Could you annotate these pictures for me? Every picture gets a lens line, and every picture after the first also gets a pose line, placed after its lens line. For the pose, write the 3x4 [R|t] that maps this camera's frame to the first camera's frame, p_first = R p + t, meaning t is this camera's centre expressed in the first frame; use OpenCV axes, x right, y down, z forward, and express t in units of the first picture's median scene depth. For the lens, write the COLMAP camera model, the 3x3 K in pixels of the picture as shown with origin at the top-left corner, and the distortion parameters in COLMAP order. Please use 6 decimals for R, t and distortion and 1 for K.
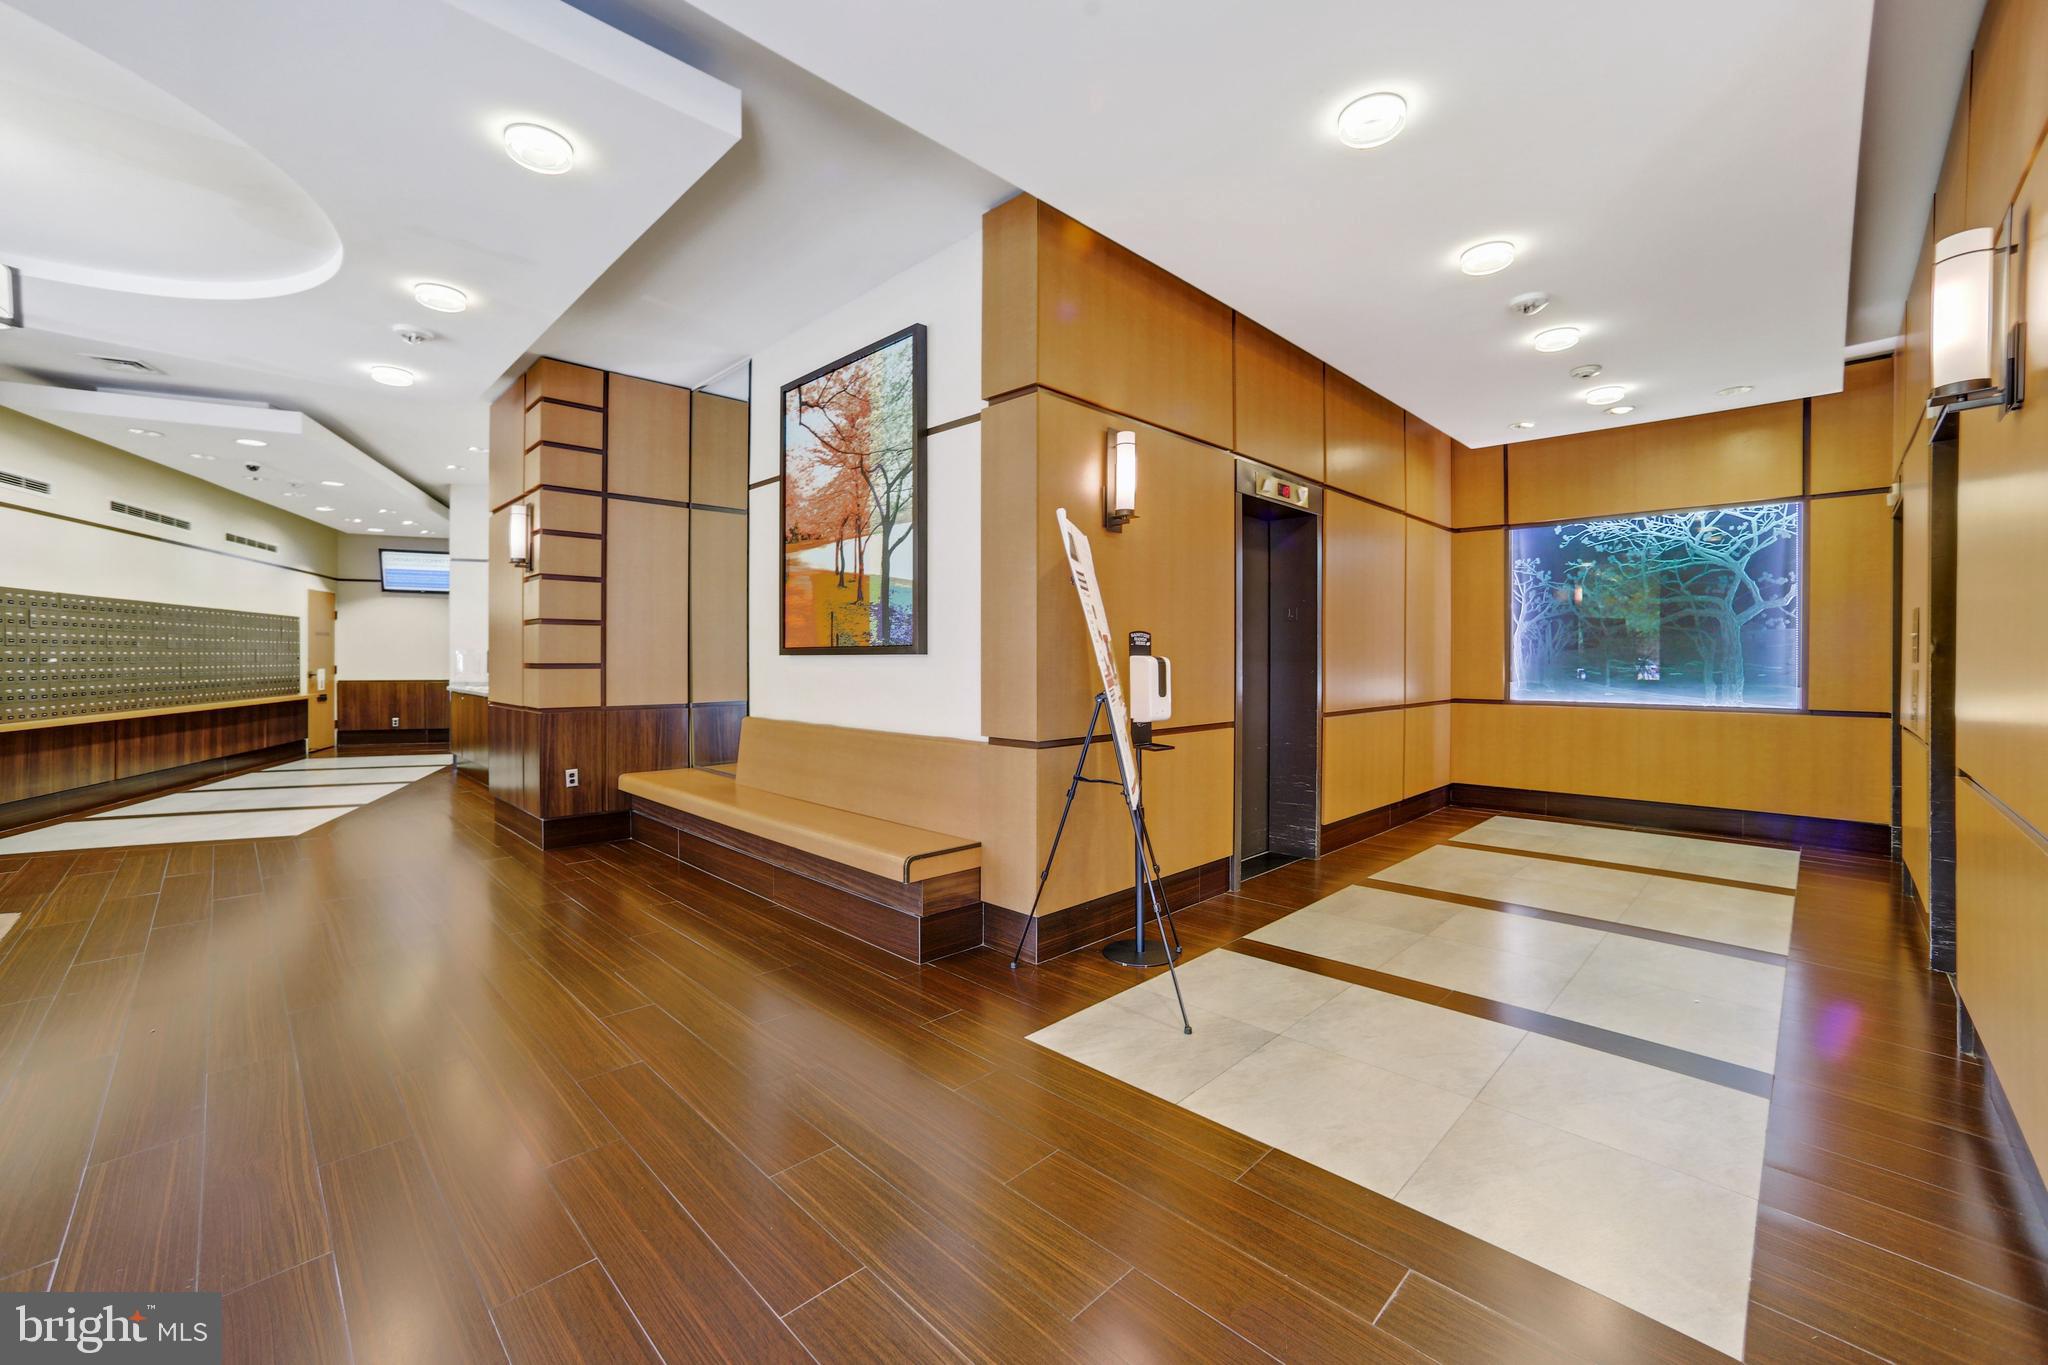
lens RADIAL K [[812.1, 0, 1013.2], [0, 812.1, 655.4], [0, 0, 1]] dist [-0.000181, 0.000108]
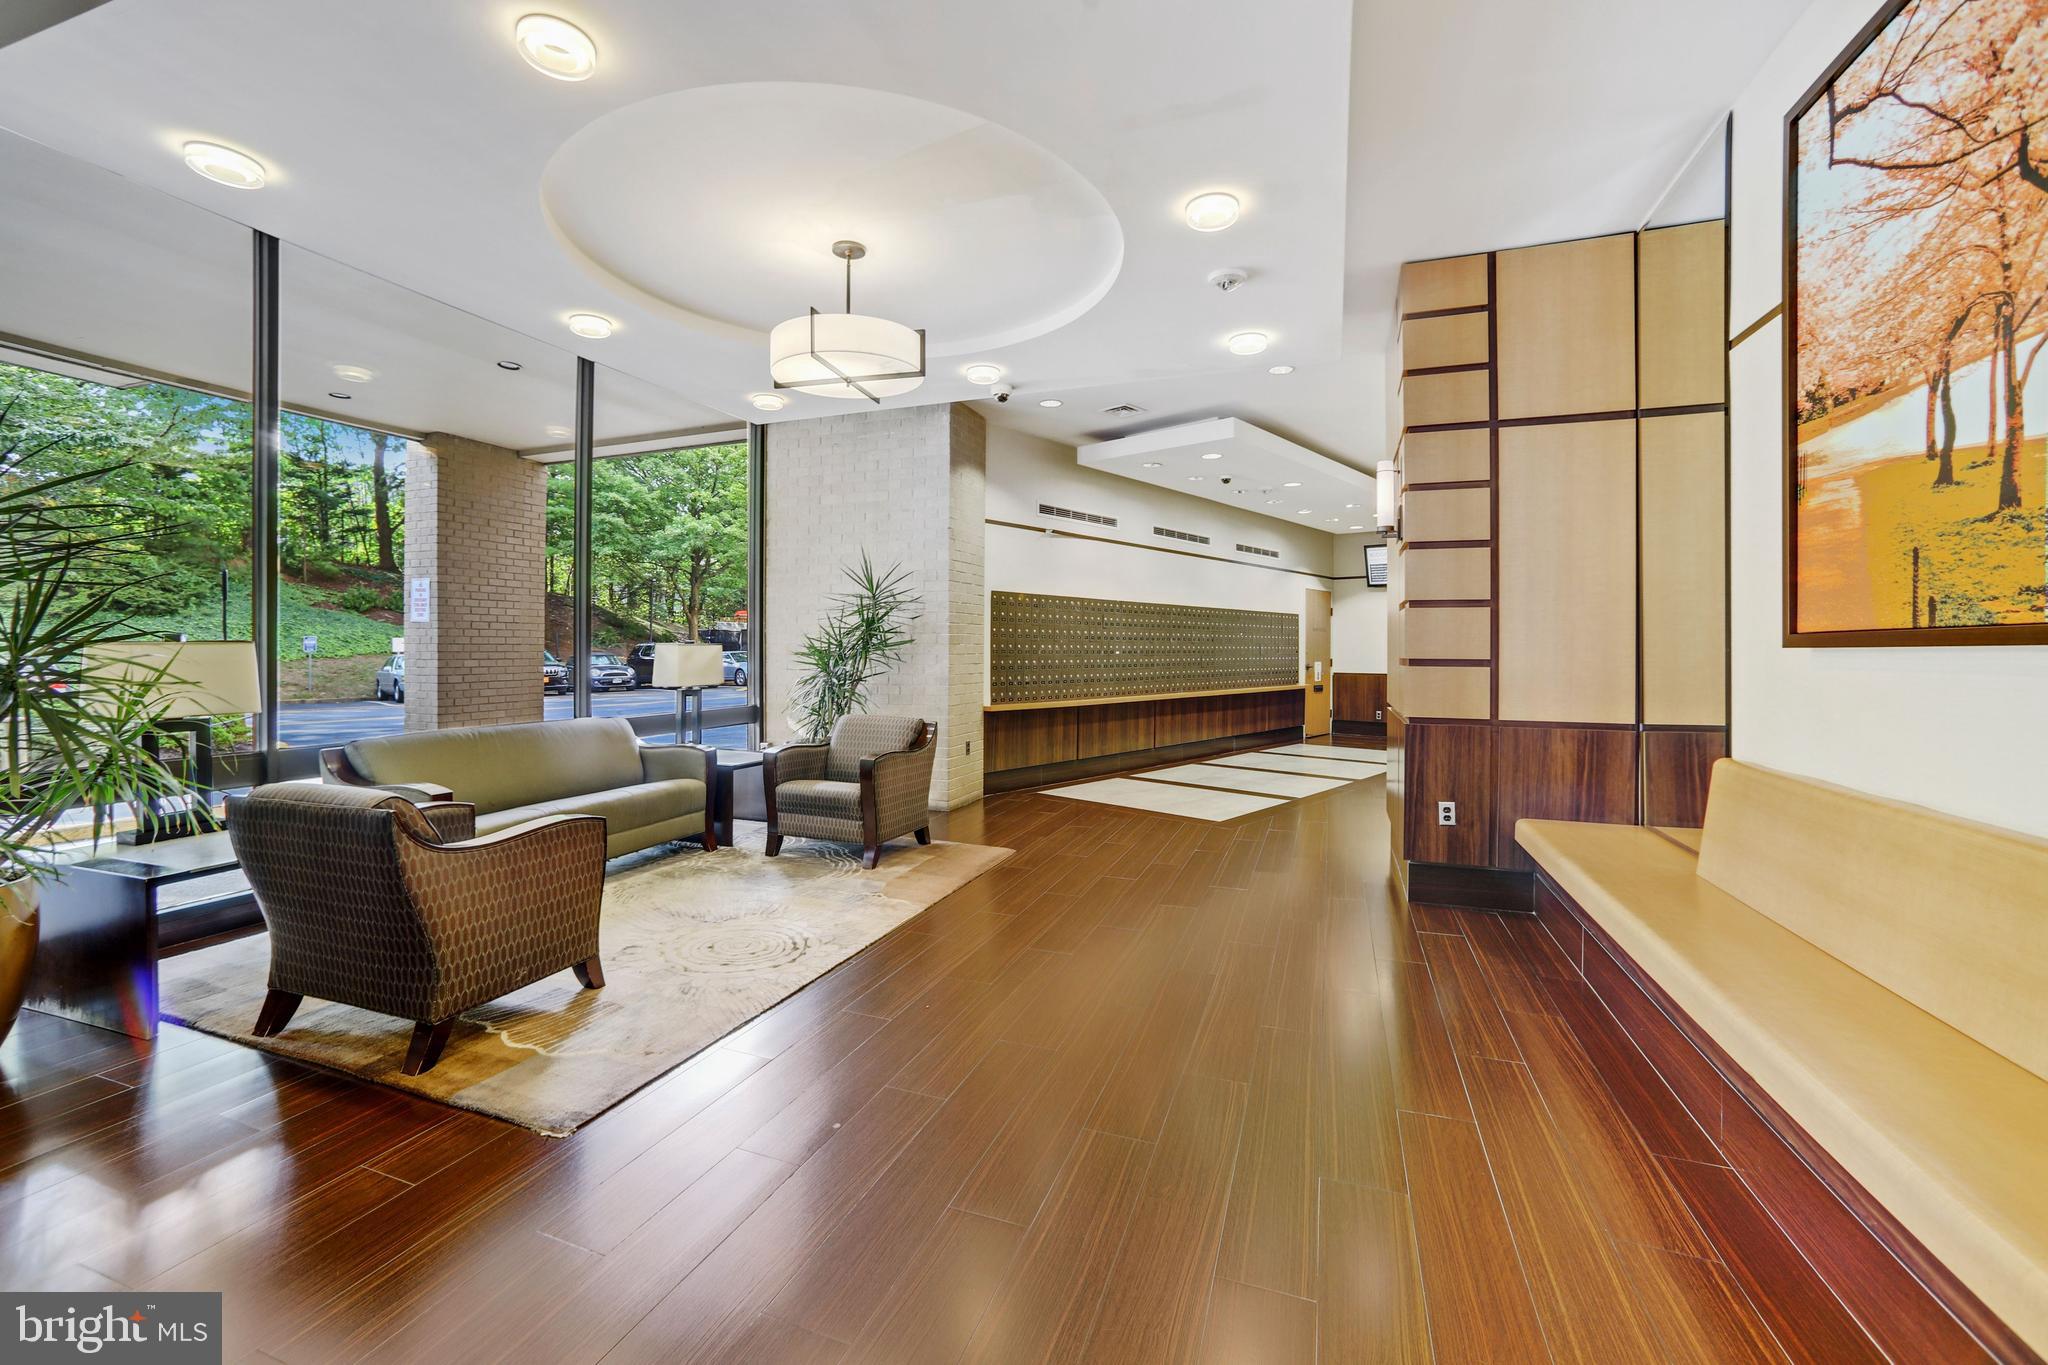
lens RADIAL K [[841.6, 0, 1020.8], [0, 841.6, 641.7], [0, 0, 1]] dist [-0.040677, 0.027385]
pose [[0.427909, -0.007416, -0.903792, -0.020748], [-0.001740, 0.999958, -0.009029, 0.001572], [0.903820, 0.005436, 0.427878, 0.311200]]
